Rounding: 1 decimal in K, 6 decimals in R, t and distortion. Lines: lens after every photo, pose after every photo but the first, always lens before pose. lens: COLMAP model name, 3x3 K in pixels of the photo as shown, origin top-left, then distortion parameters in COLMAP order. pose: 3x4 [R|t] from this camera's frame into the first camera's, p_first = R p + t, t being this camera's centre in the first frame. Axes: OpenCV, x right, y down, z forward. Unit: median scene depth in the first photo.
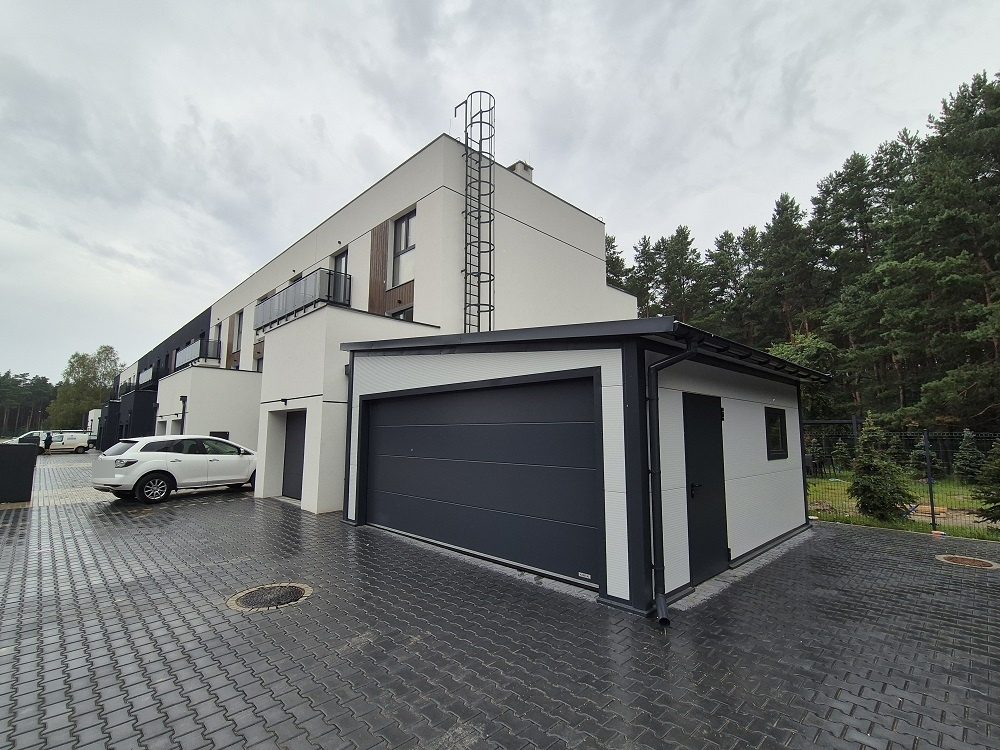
lens RADIAL K [[466.0, 0, 500.0], [0, 466.0, 375.0], [0, 0, 1]] dist [0.000897, -0.000375]
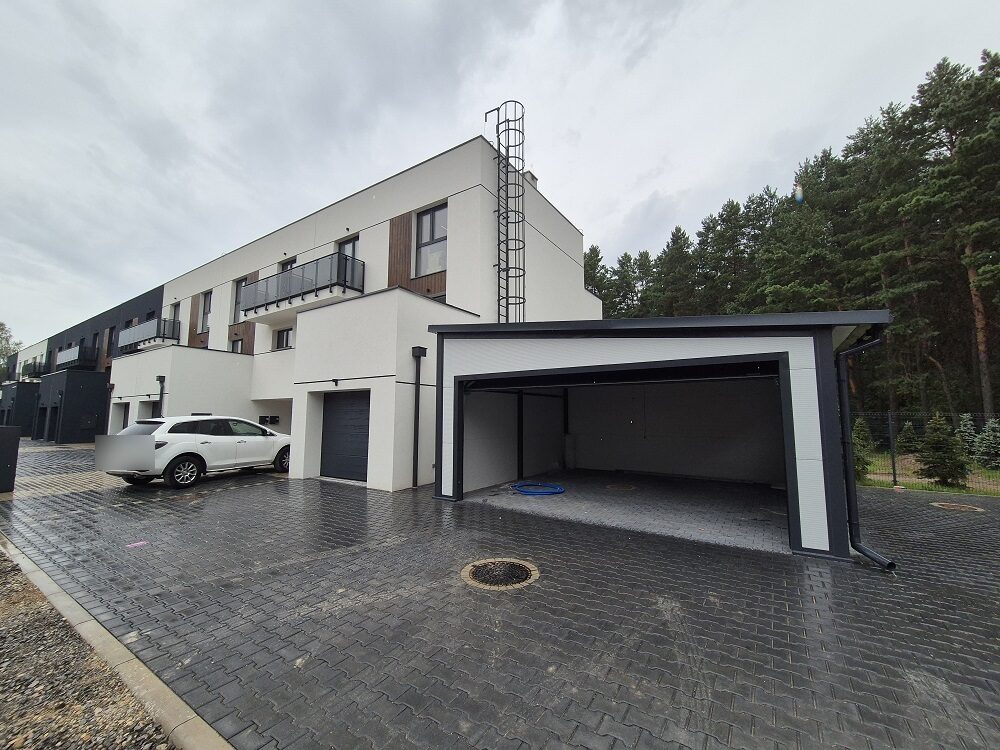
lens RADIAL K [[407.2, 0, 500.0], [0, 407.2, 375.0], [0, 0, 1]] dist [-0.000196, 0.000078]
pose [[0.977489, 0.021859, 0.209853, -0.244986], [-0.026107, 0.999506, 0.017494, 0.014264], [-0.209367, -0.022579, 0.977576, 0.058668]]
